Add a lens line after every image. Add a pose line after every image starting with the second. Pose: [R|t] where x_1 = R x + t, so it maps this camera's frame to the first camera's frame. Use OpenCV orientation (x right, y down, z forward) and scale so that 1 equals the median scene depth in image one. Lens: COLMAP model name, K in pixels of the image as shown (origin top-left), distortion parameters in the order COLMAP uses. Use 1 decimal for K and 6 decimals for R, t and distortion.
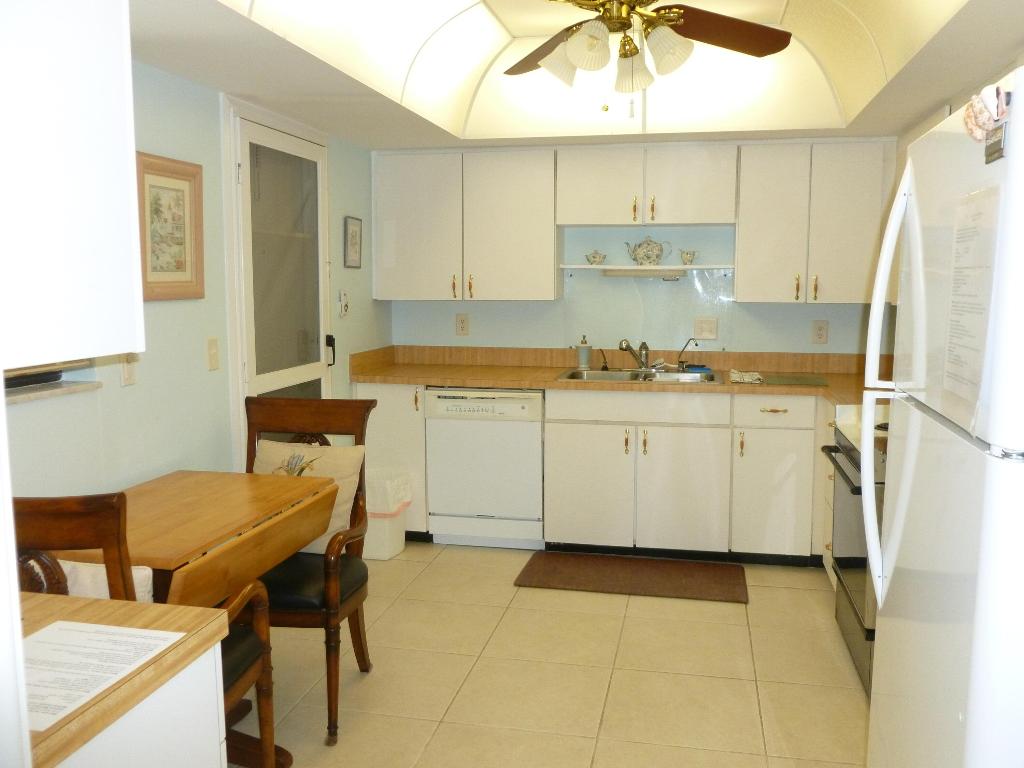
lens RADIAL K [[889.5, 0, 514.3], [0, 889.5, 389.2], [0, 0, 1]] dist [-0.028023, 0.008869]
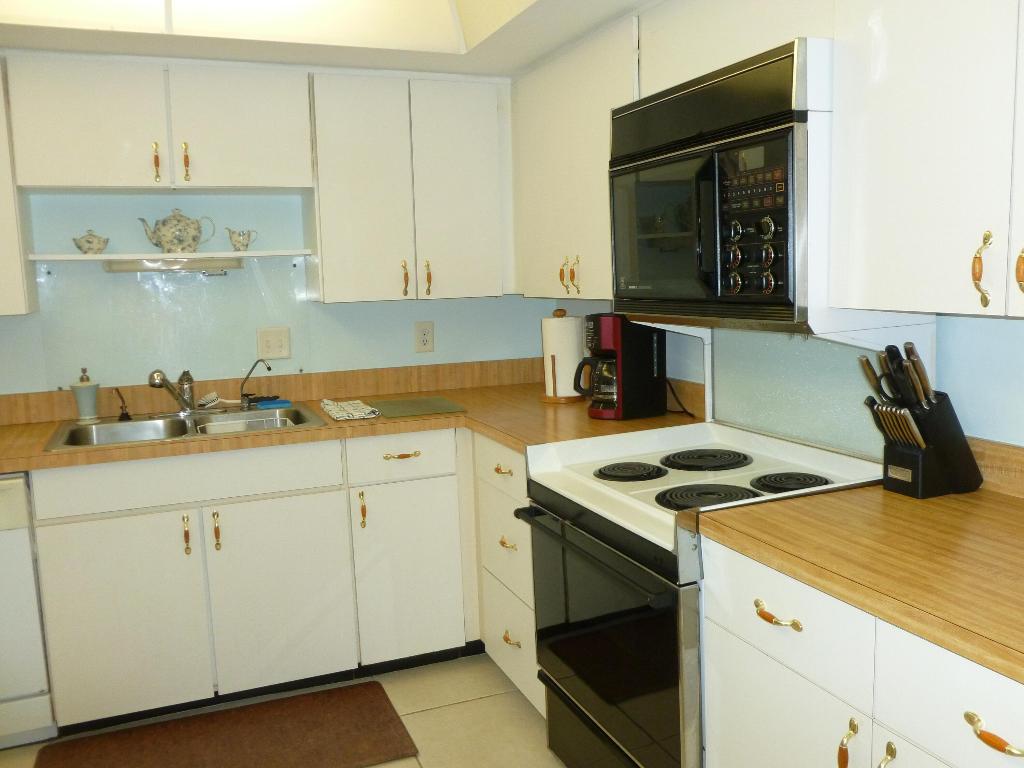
lens RADIAL K [[889.5, 0, 514.3], [0, 889.5, 389.2], [0, 0, 1]] dist [-0.028023, 0.008869]
pose [[0.833895, -0.097232, 0.543291, -0.008127], [0.097190, 0.994847, 0.028870, -0.036221], [-0.543298, 0.028728, 0.839048, 0.336608]]
